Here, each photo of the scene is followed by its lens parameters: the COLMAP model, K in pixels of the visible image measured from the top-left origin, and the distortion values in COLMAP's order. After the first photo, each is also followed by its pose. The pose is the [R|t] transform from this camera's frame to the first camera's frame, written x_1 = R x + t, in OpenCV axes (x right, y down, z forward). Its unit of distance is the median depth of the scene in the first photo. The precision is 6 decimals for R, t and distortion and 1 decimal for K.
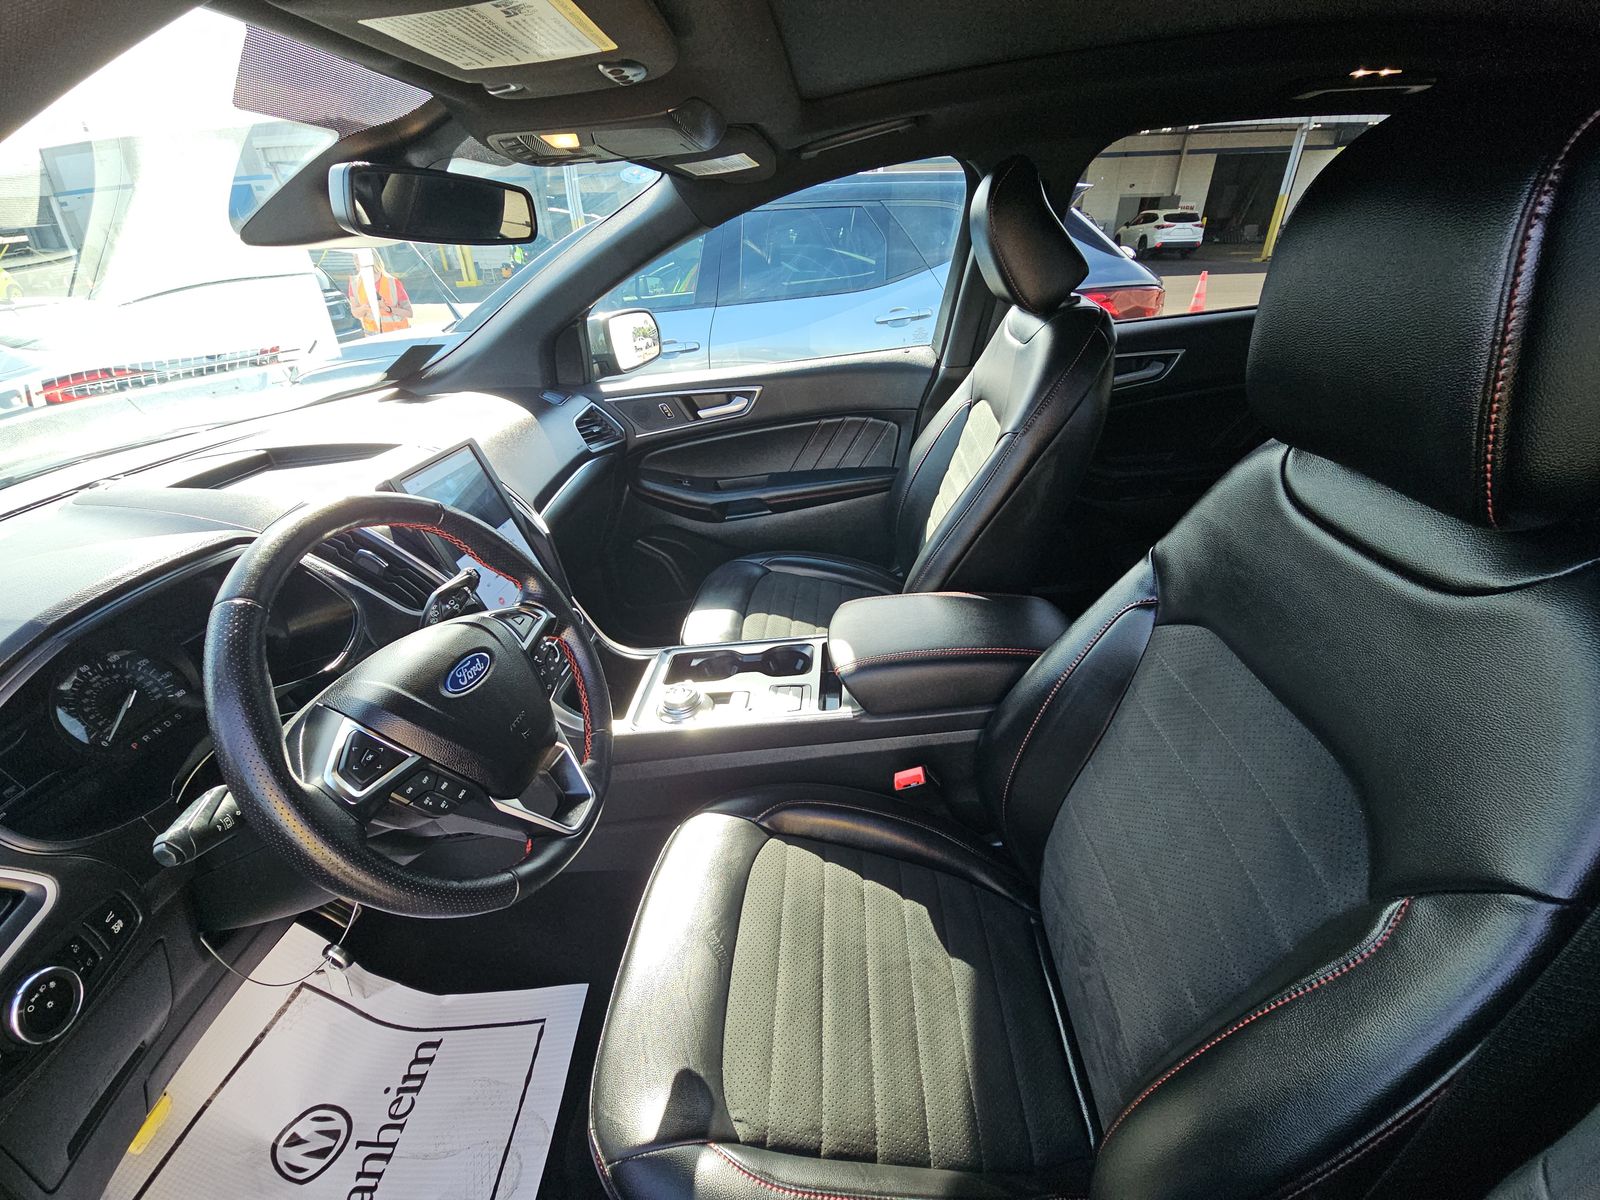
lens RADIAL K [[657.1, 0, 798.5], [0, 657.1, 596.4], [0, 0, 1]] dist [0.000360, 0.000199]
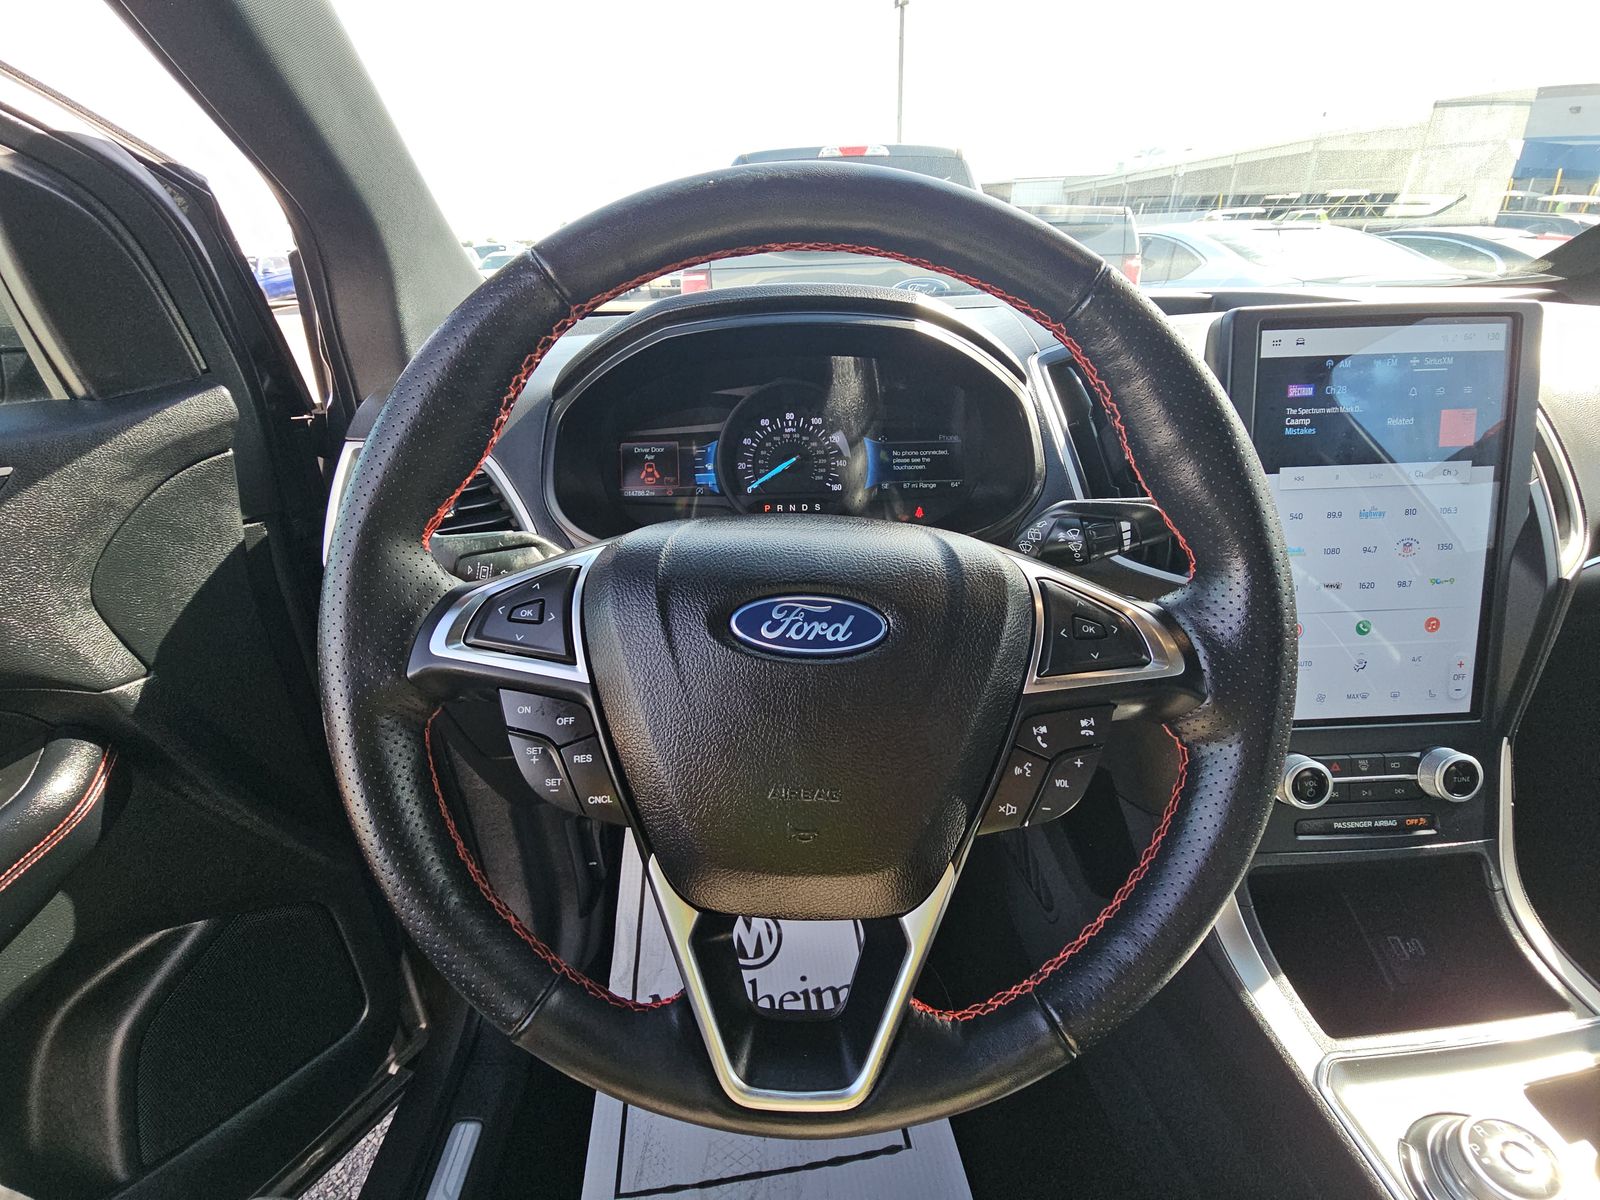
lens RADIAL K [[657.1, 0, 794.4], [0, 657.1, 568.1], [0, 0, 1]] dist [0.000360, 0.000199]
pose [[0.118186, 0.458234, -0.880939, -0.107766], [-0.444522, 0.817714, 0.365710, -0.054308], [0.887937, 0.348375, 0.300337, 0.659734]]
